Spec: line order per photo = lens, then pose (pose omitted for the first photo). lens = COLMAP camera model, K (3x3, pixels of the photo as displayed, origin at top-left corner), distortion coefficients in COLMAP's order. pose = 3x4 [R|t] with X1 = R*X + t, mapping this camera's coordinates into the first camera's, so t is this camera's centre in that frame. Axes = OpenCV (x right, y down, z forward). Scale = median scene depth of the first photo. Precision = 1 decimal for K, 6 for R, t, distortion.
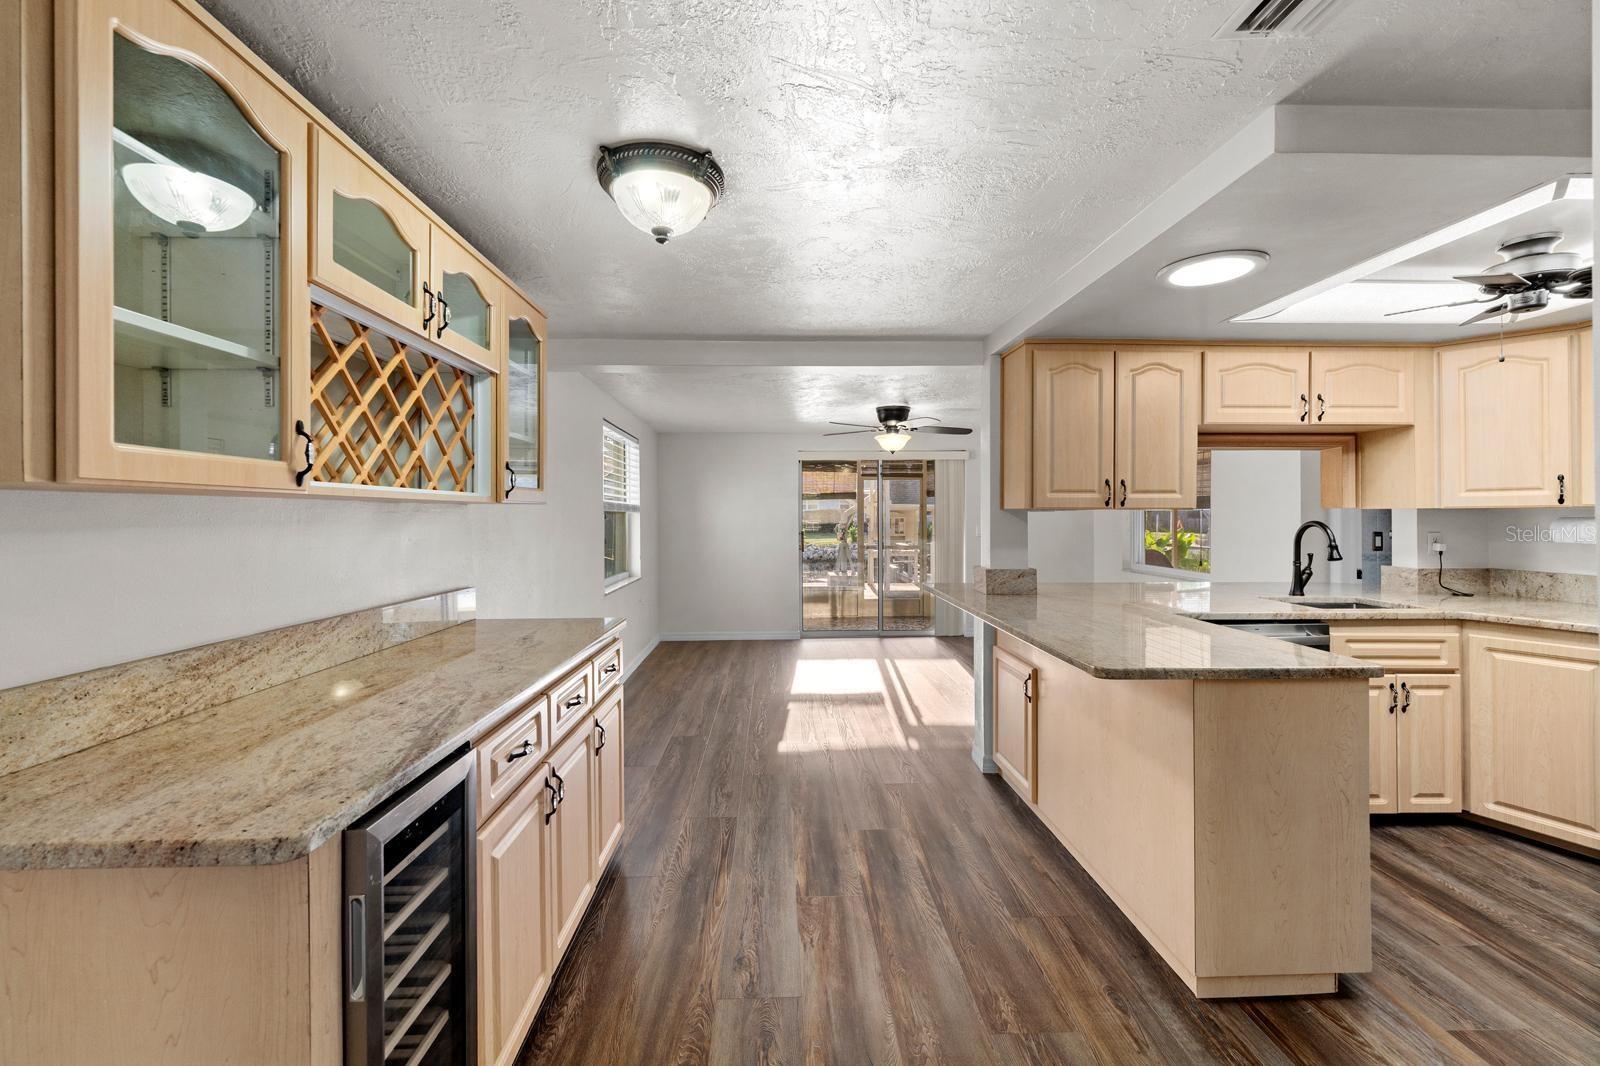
lens RADIAL K [[650.3, 0, 799.8], [0, 650.3, 523.0], [0, 0, 1]] dist [0.001102, 0.000224]
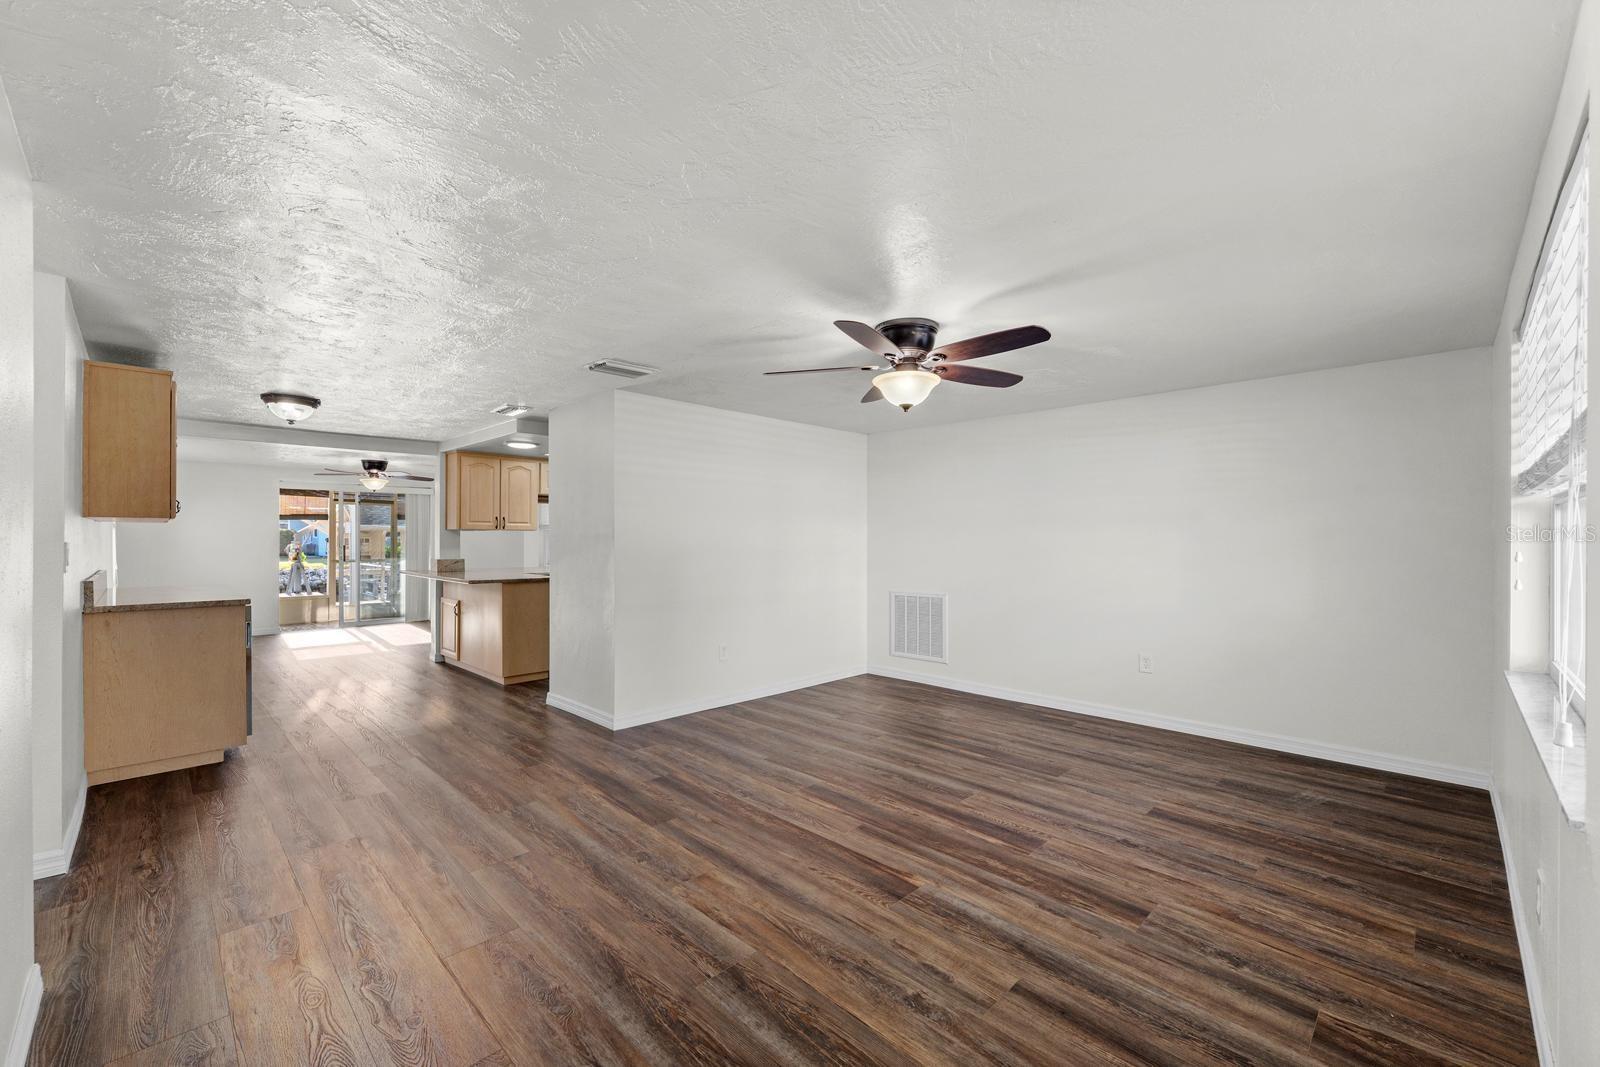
lens RADIAL K [[658.7, 0, 793.2], [0, 658.7, 540.3], [0, 0, 1]] dist [0.006716, 0.000365]
pose [[0.737870, 0.004348, 0.674929, -0.172029], [0.002503, 0.999955, -0.009177, 0.021117], [-0.674938, 0.008461, 0.737826, -0.771545]]
